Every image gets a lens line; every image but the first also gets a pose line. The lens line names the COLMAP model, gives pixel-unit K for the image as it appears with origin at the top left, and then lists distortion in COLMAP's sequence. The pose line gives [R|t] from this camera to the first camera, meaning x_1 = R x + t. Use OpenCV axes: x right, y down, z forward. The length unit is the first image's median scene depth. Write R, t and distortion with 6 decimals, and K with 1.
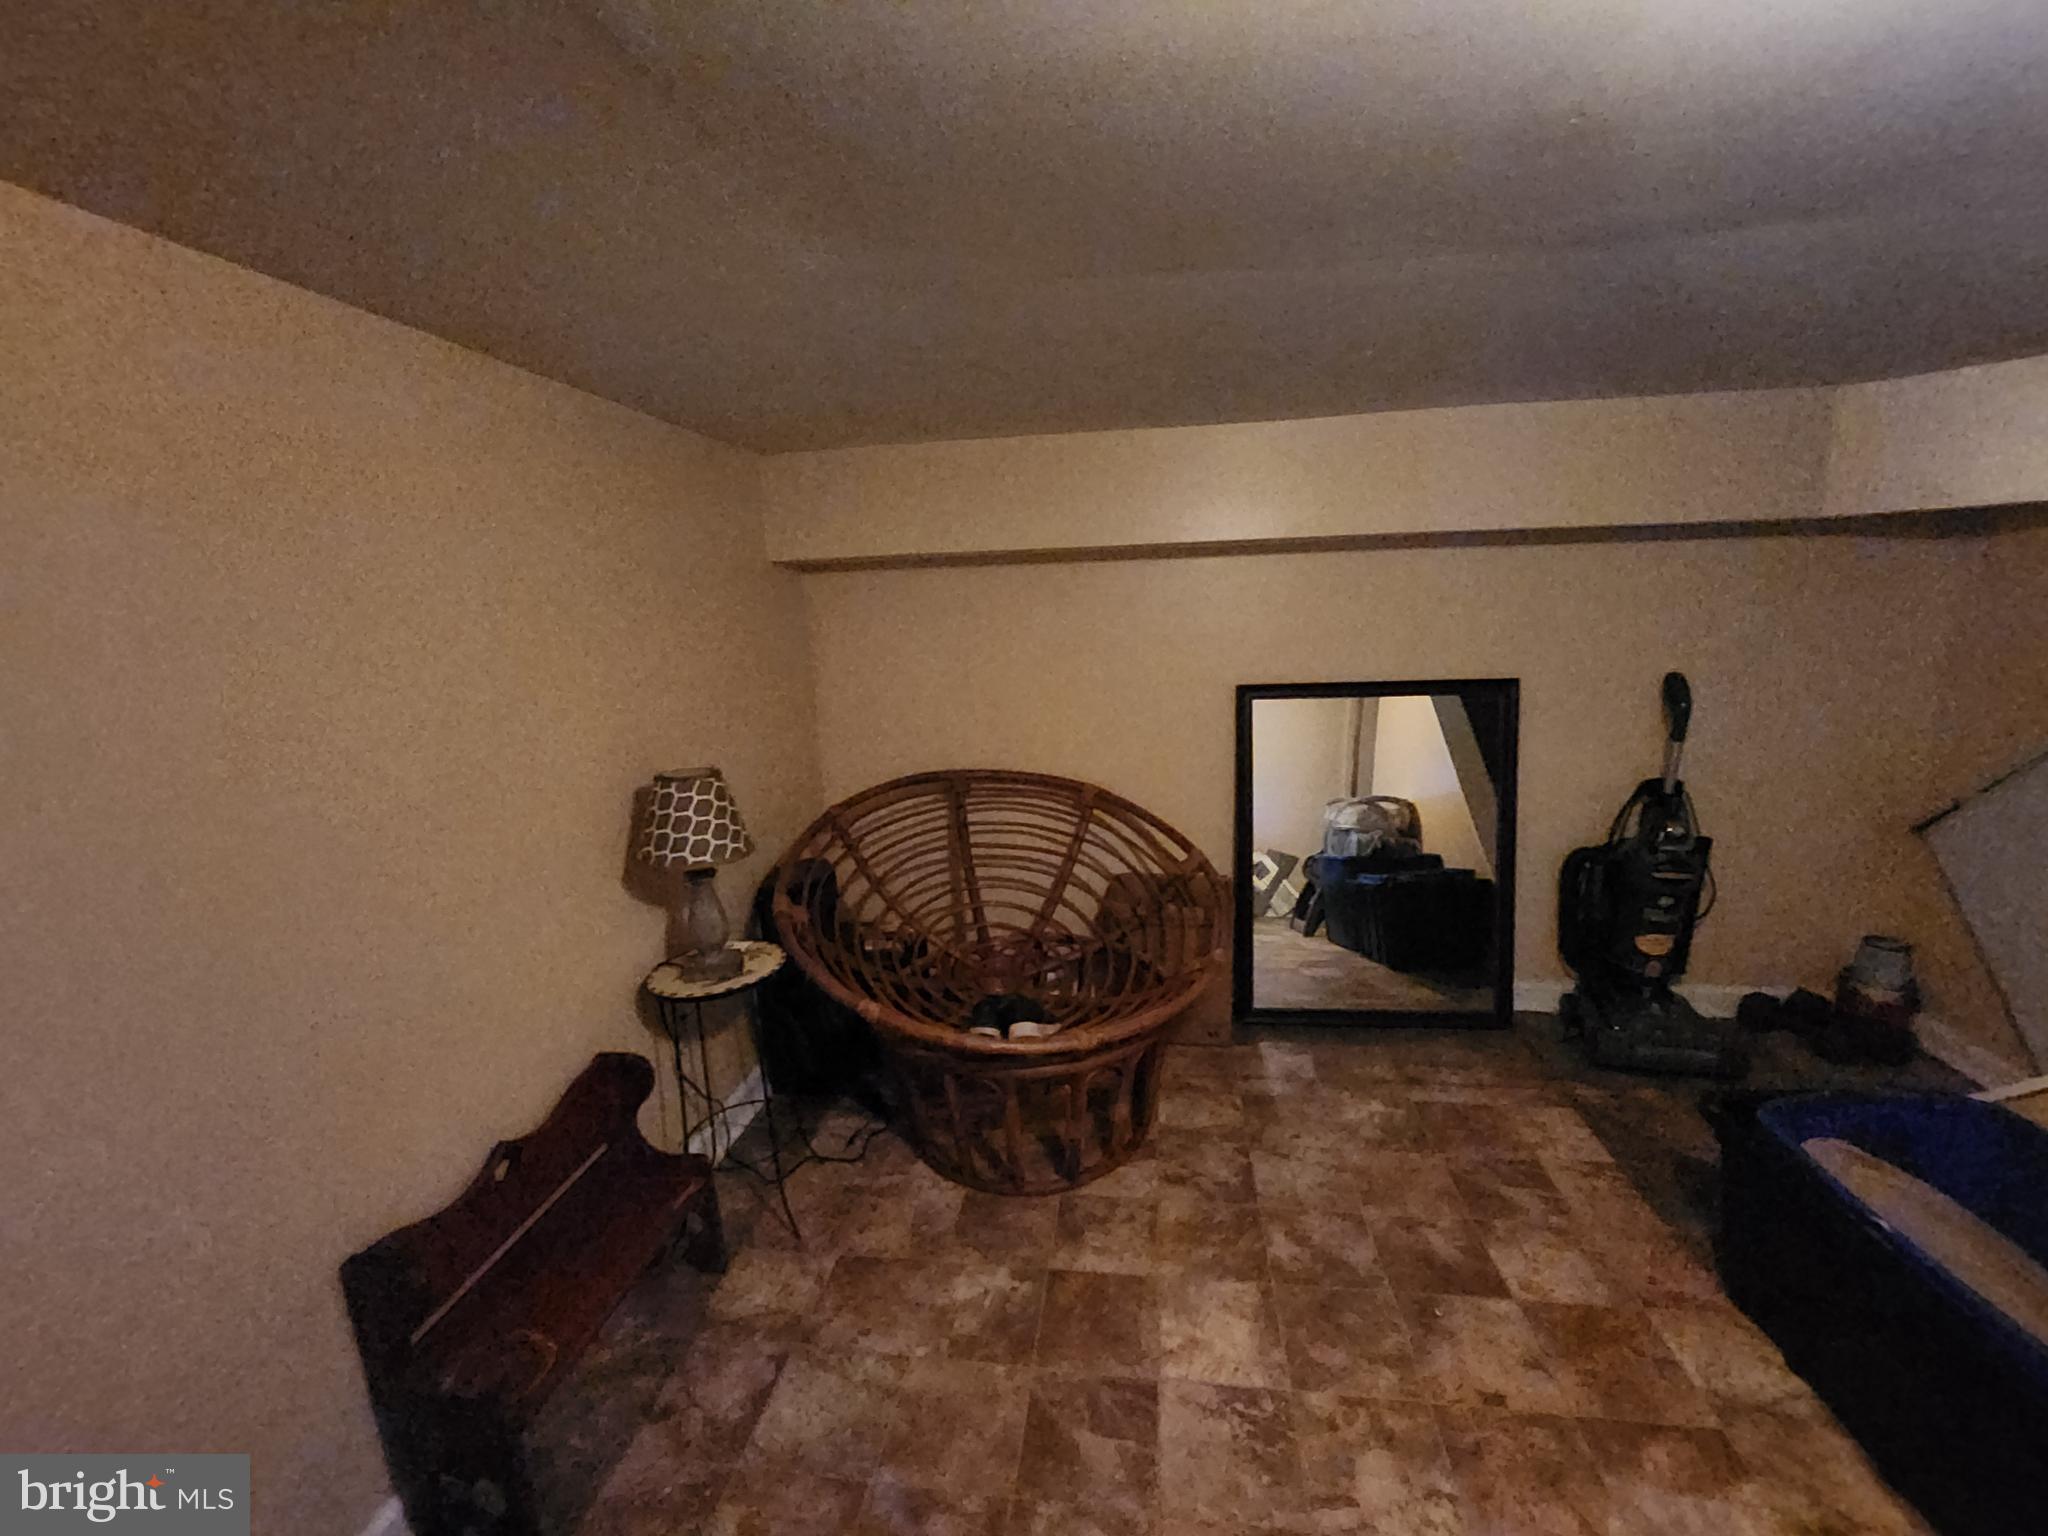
lens RADIAL K [[838.3, 0, 1039.2], [0, 838.3, 763.2], [0, 0, 1]] dist [-0.006529, 0.000923]
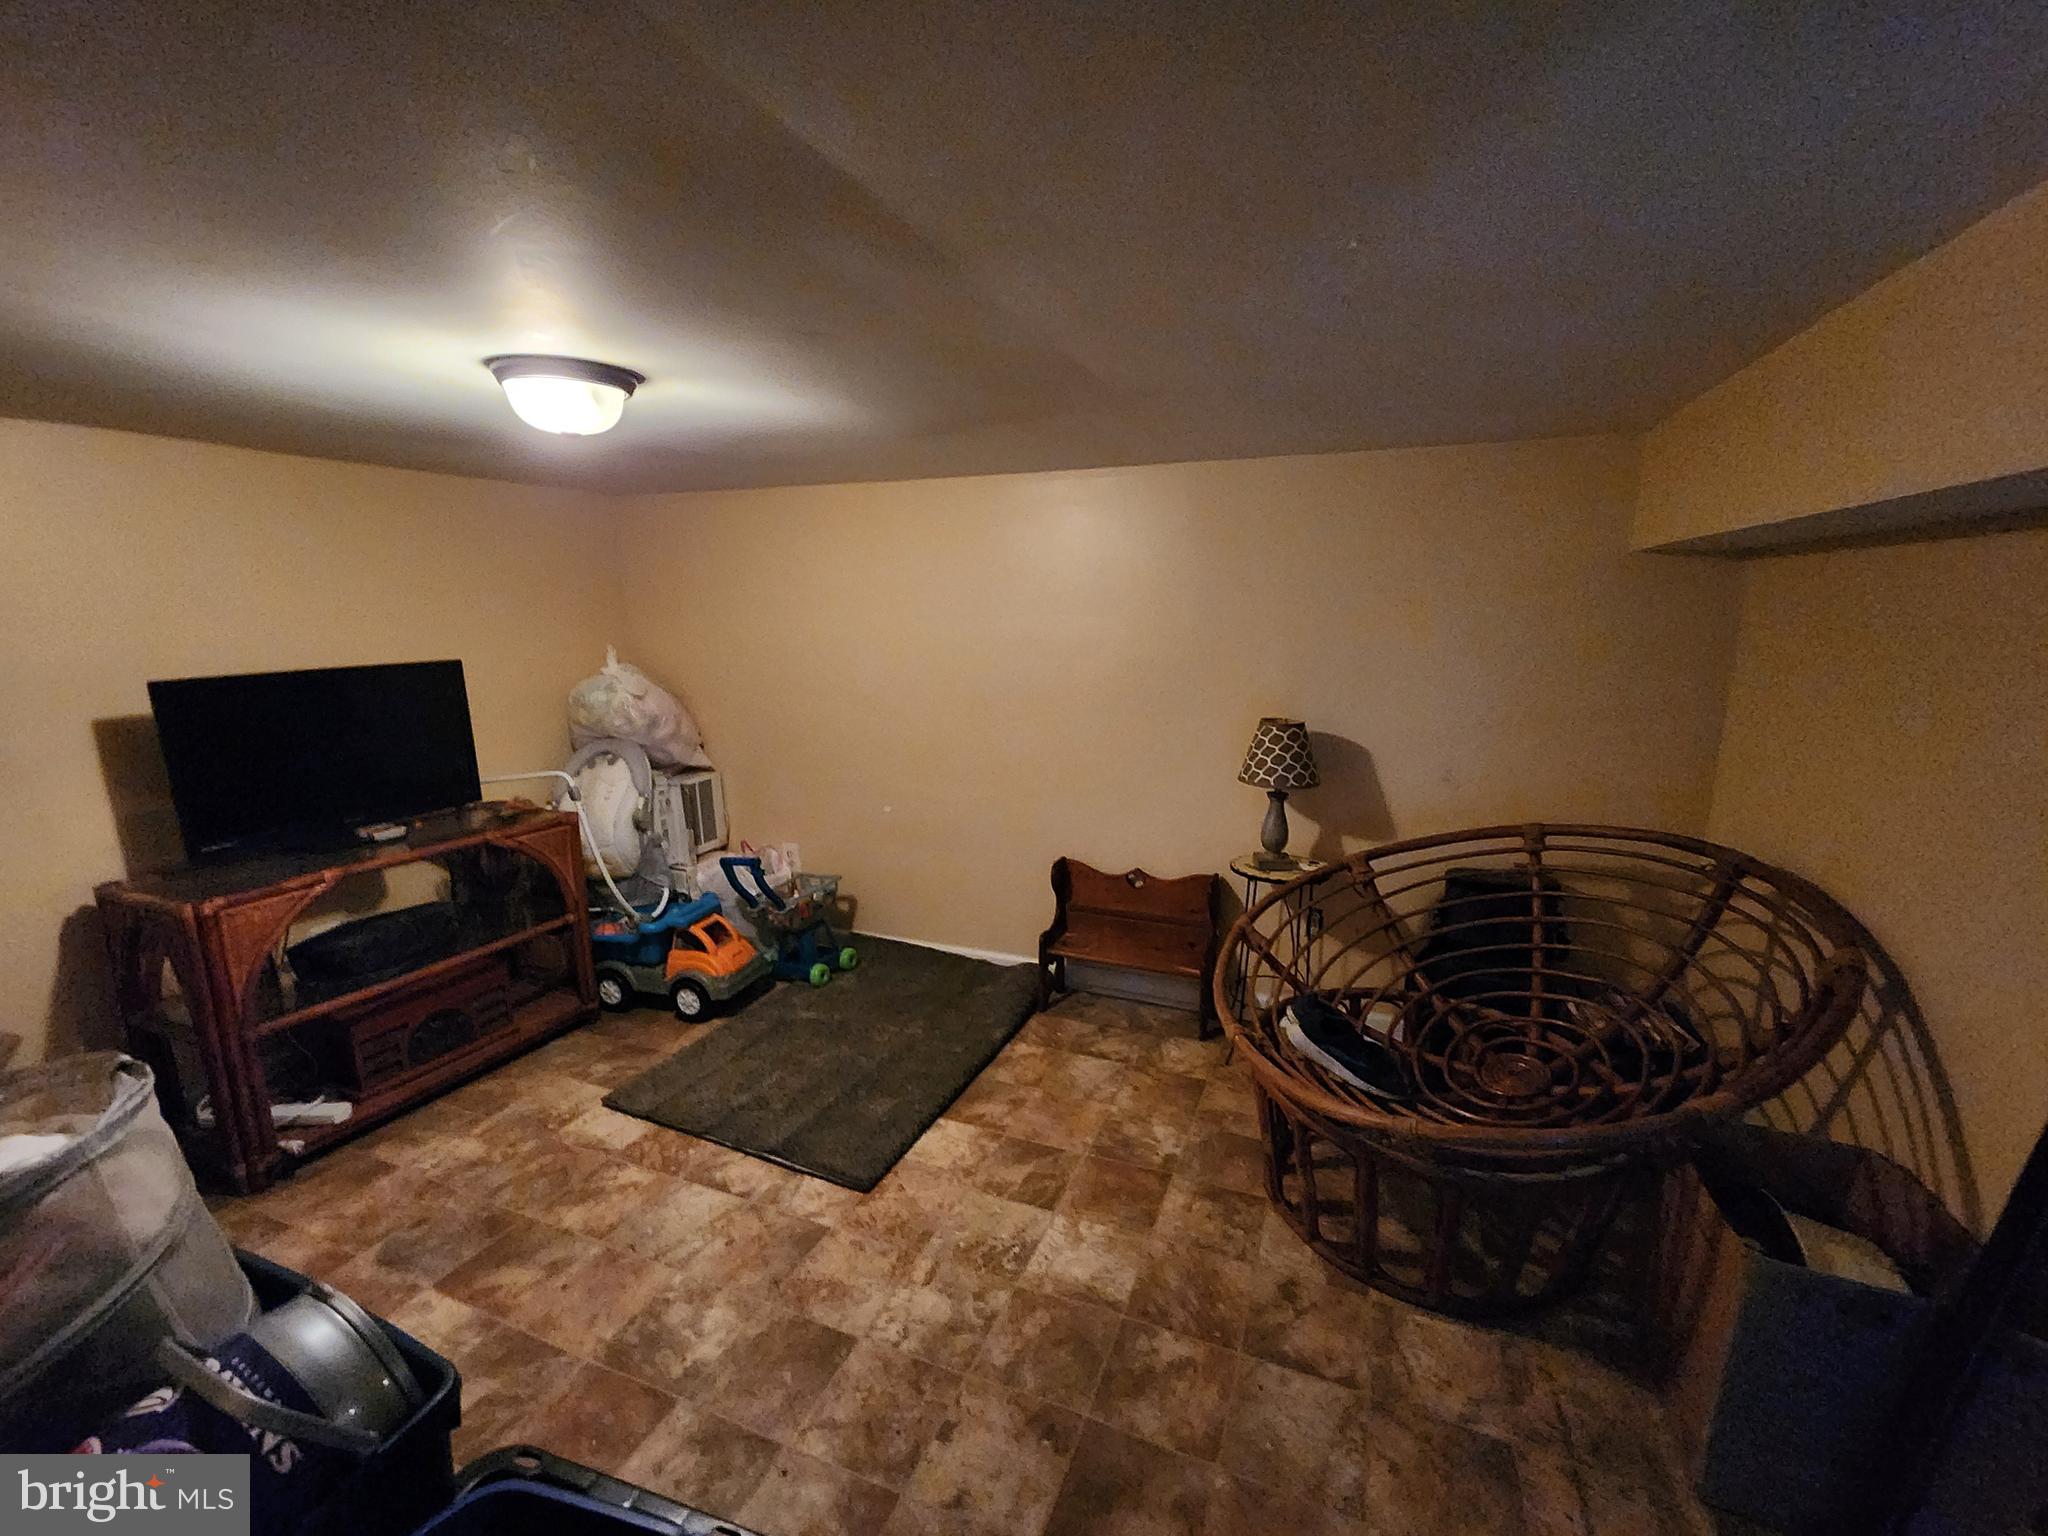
lens RADIAL K [[838.3, 0, 1037.8], [0, 838.3, 769.6], [0, 0, 1]] dist [-0.006529, 0.000923]
pose [[-0.242087, 0.228149, -0.943049, 1.215566], [-0.160321, 0.949194, 0.270791, -0.270406], [0.956918, 0.216745, -0.193210, 1.065325]]
